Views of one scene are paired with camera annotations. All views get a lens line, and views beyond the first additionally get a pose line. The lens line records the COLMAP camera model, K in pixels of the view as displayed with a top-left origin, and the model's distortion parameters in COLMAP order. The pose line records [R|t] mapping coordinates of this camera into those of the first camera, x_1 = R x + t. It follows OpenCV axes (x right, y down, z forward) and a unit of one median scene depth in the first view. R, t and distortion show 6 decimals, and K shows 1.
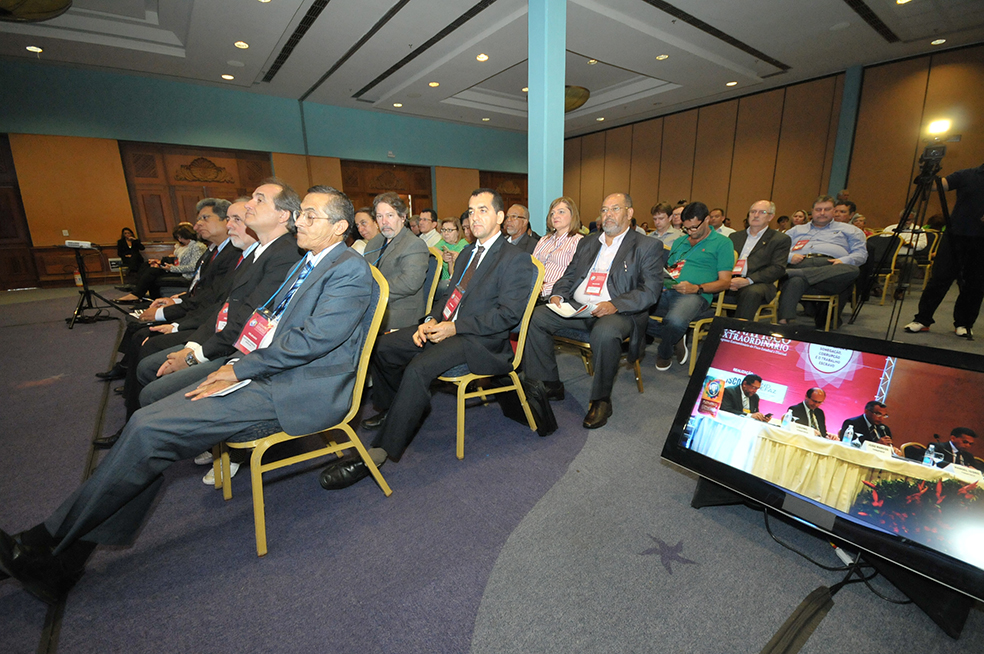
lens RADIAL K [[427.0, 0, 495.7], [0, 427.0, 334.3], [0, 0, 1]] dist [0.013184, -0.016389]
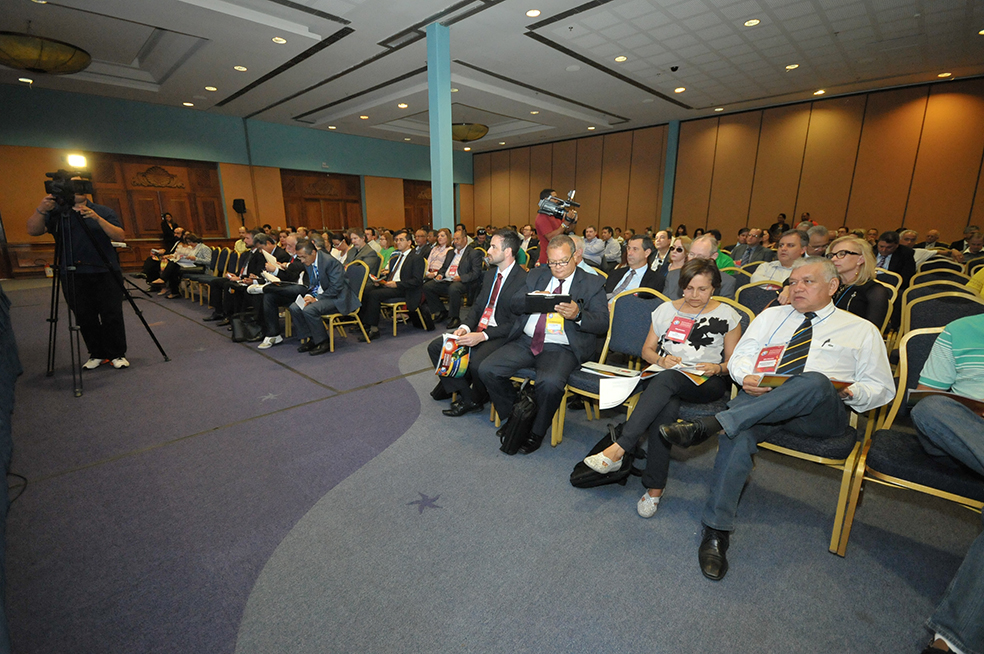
lens RADIAL K [[443.7, 0, 494.6], [0, 443.7, 334.3], [0, 0, 1]] dist [0.013009, -0.014580]
pose [[0.987986, -0.020524, 0.153176, 0.021552], [0.020099, 0.999789, 0.004324, 0.058712], [-0.153232, -0.001193, 0.988189, -0.366347]]
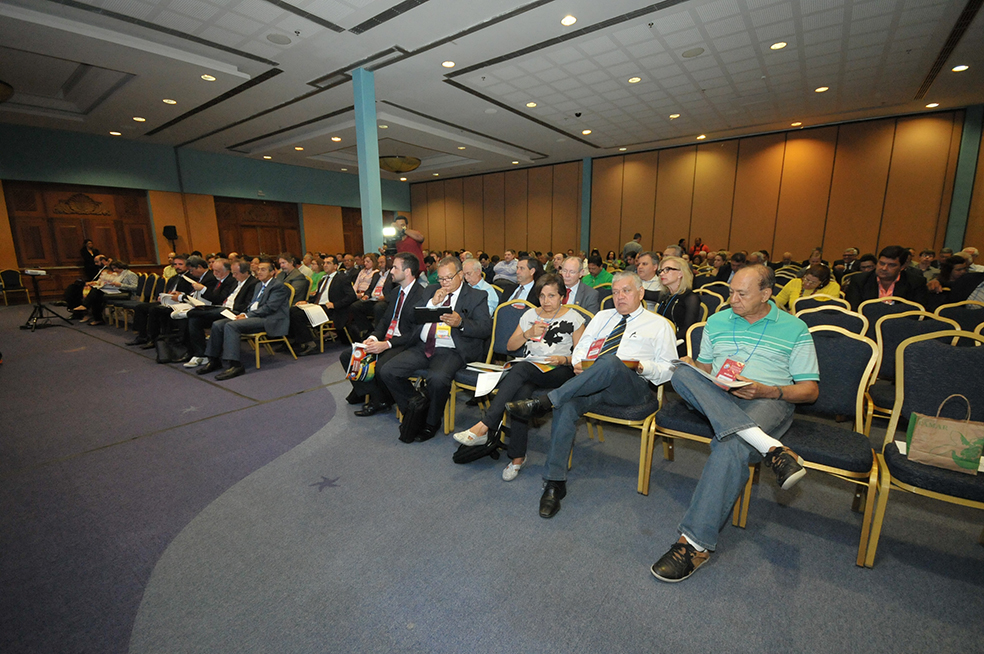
lens RADIAL K [[427.0, 0, 495.7], [0, 427.0, 334.3], [0, 0, 1]] dist [0.013184, -0.016389]
pose [[0.960462, -0.043393, 0.275010, 0.050682], [0.055687, 0.997761, -0.037050, 0.070816], [-0.272787, 0.050900, 0.960727, -0.415270]]
